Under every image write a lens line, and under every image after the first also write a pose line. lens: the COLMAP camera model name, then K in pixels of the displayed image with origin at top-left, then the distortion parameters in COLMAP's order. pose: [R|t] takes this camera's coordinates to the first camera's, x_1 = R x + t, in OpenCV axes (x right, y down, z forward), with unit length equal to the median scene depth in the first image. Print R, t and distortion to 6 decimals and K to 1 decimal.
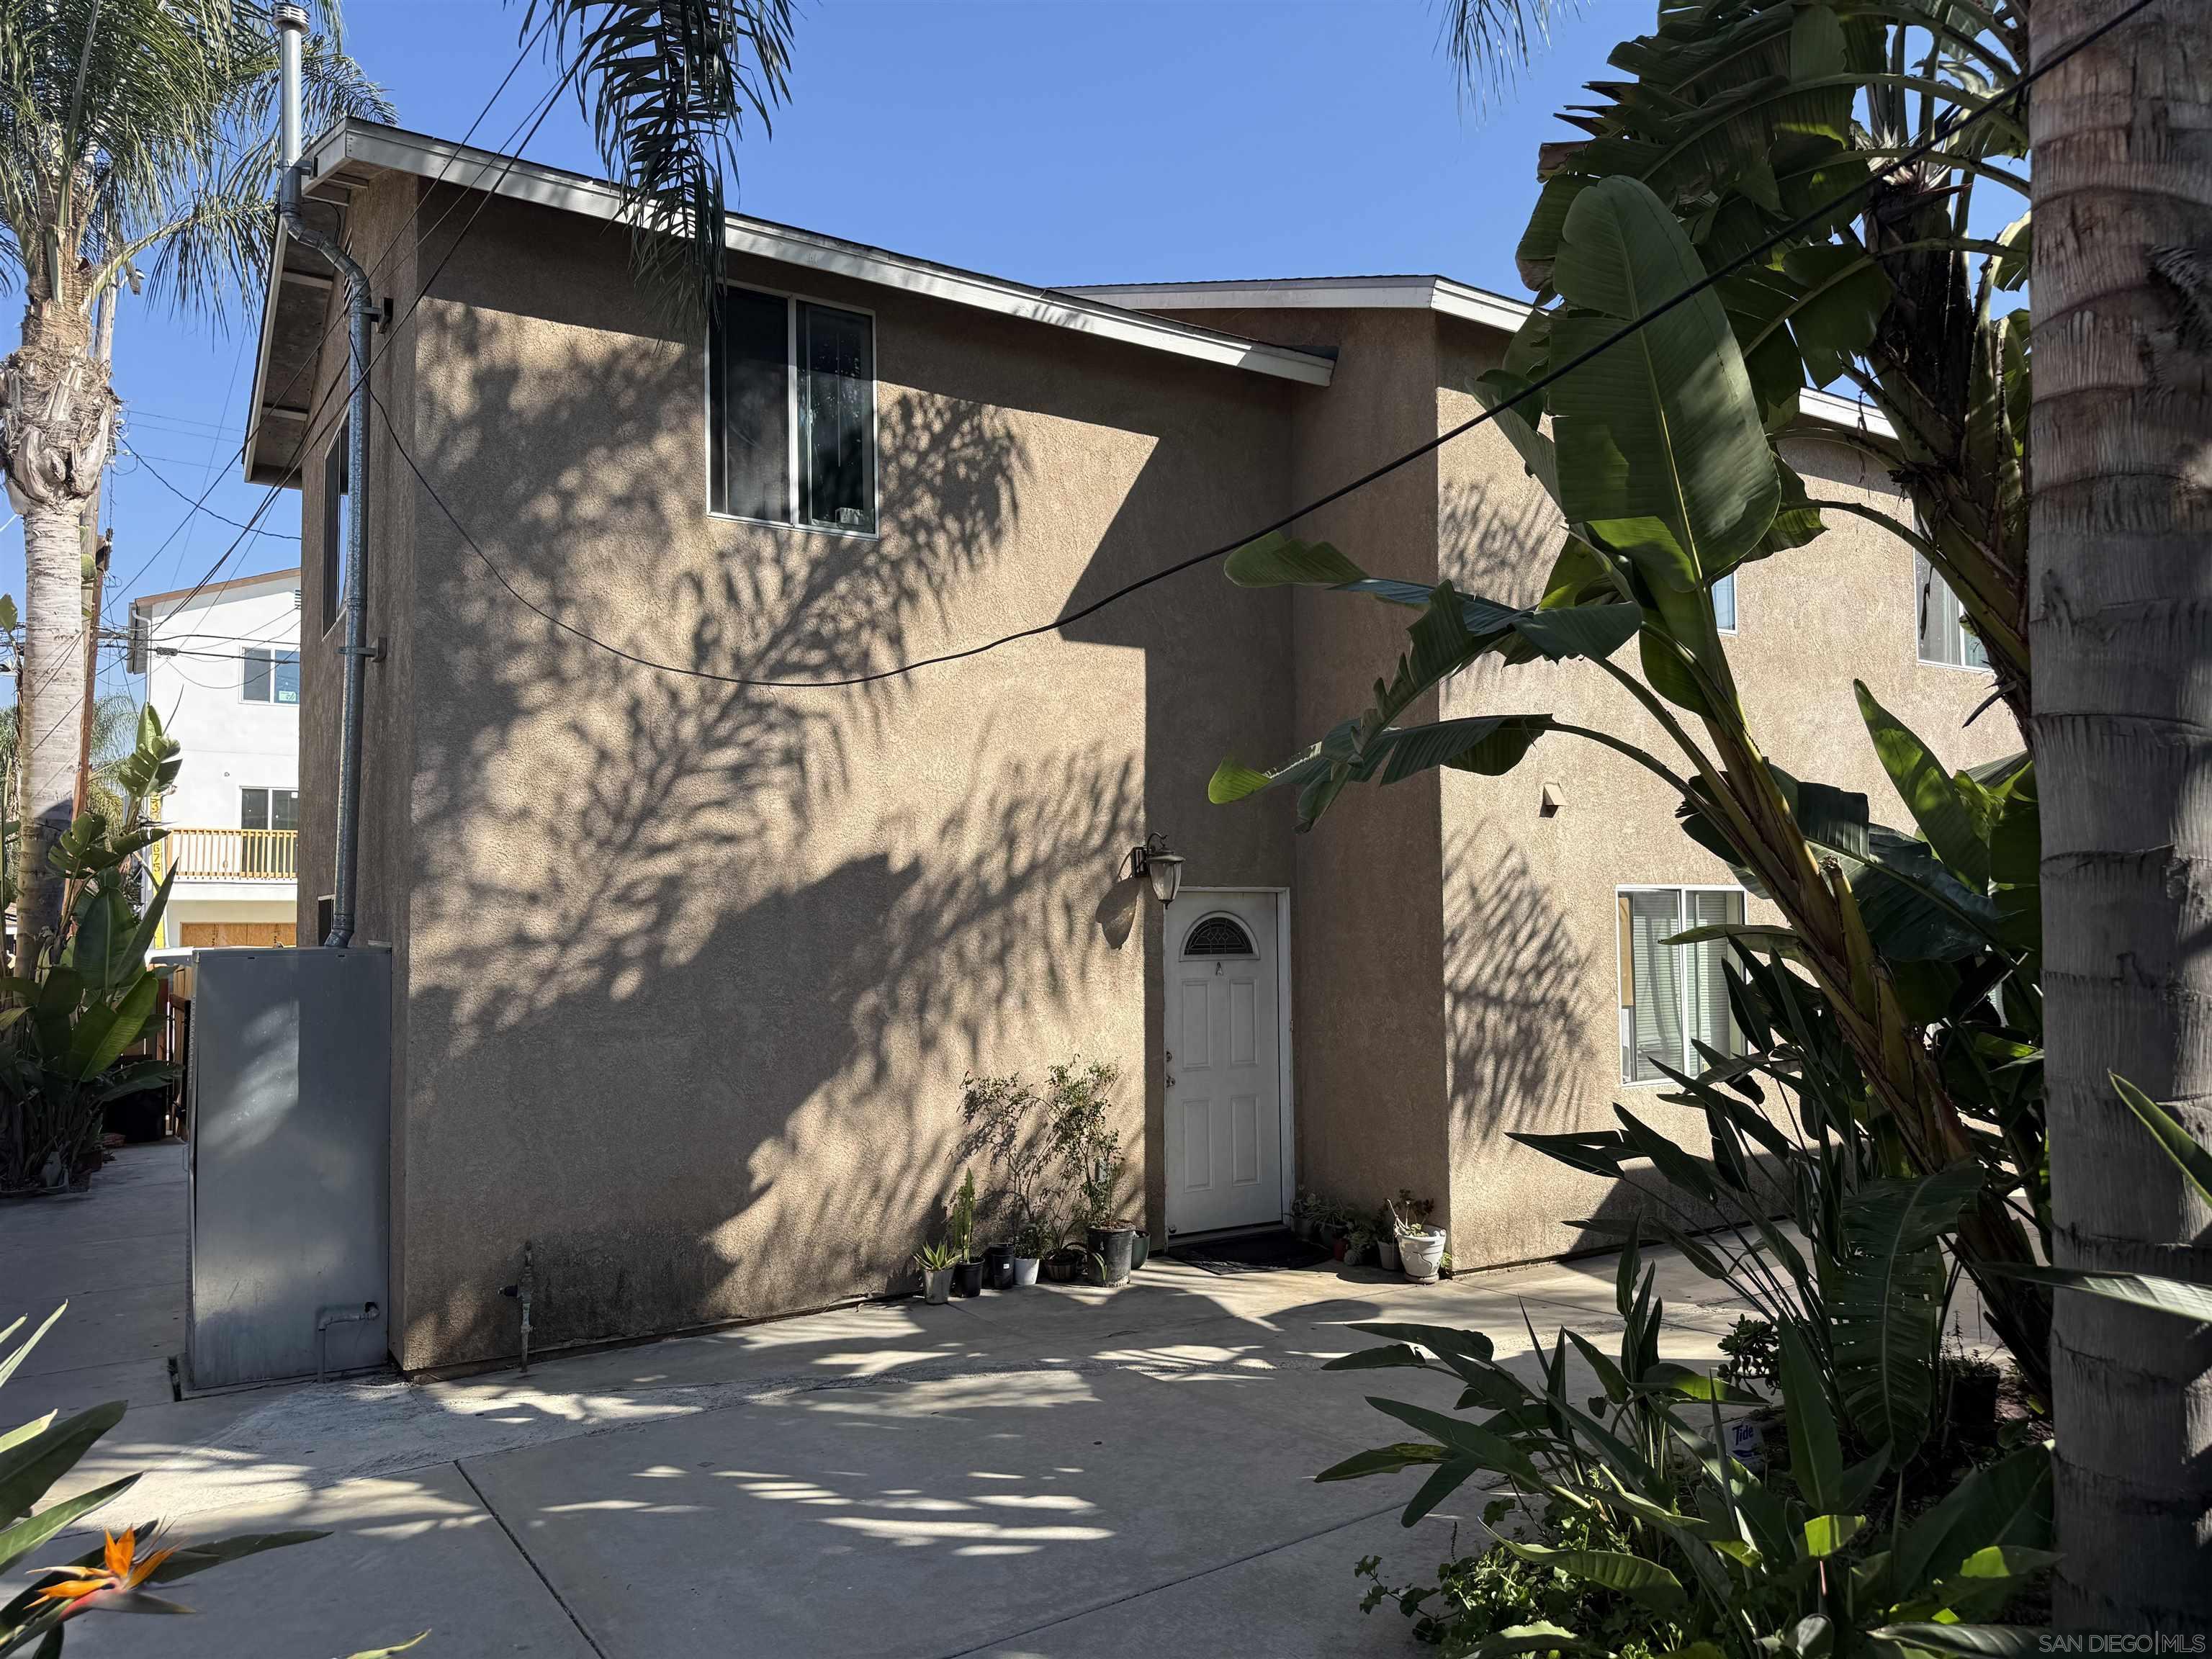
lens RADIAL K [[1592.9, 0, 1106.0], [0, 1592.9, 829.5], [0, 0, 1]] dist [0.098901, -0.121808]
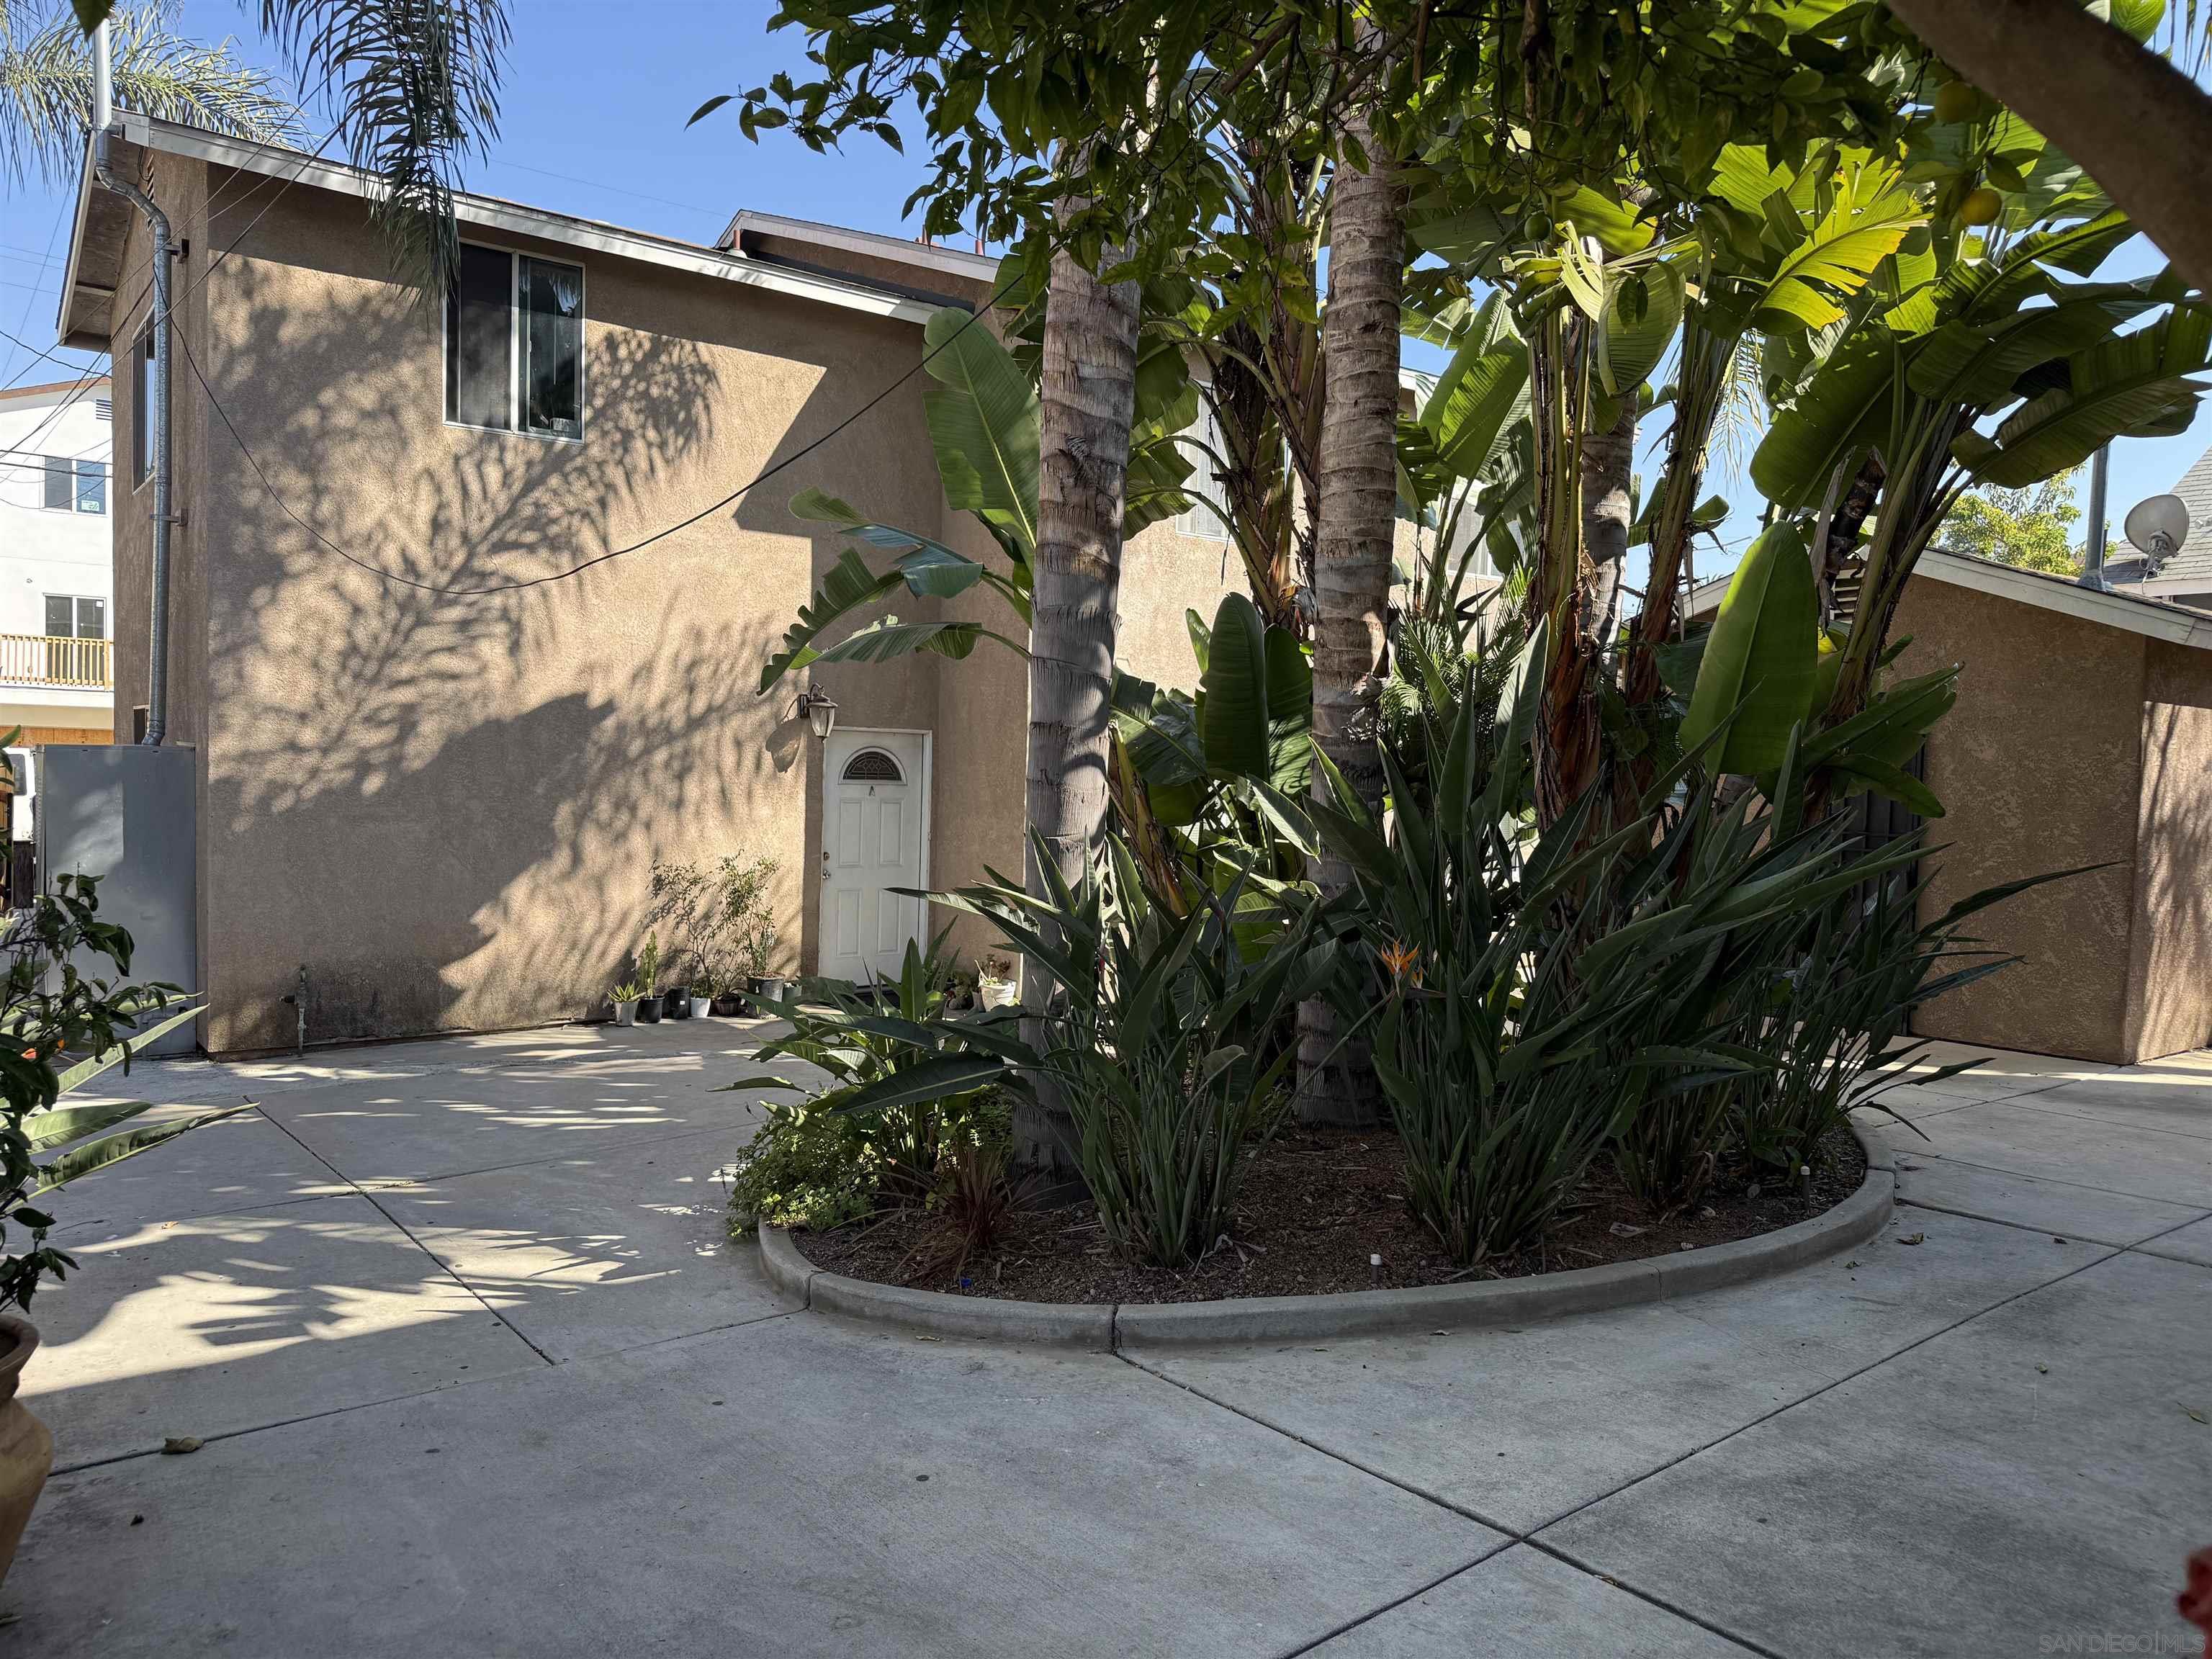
lens RADIAL K [[1562.8, 0, 1106.0], [0, 1562.8, 829.5], [0, 0, 1]] dist [0.024920, -0.027704]
pose [[0.993828, 0.029510, 0.106932, 0.157722], [-0.040149, 0.994302, 0.098750, -0.017490], [-0.103409, -0.102434, 0.989350, -0.337273]]
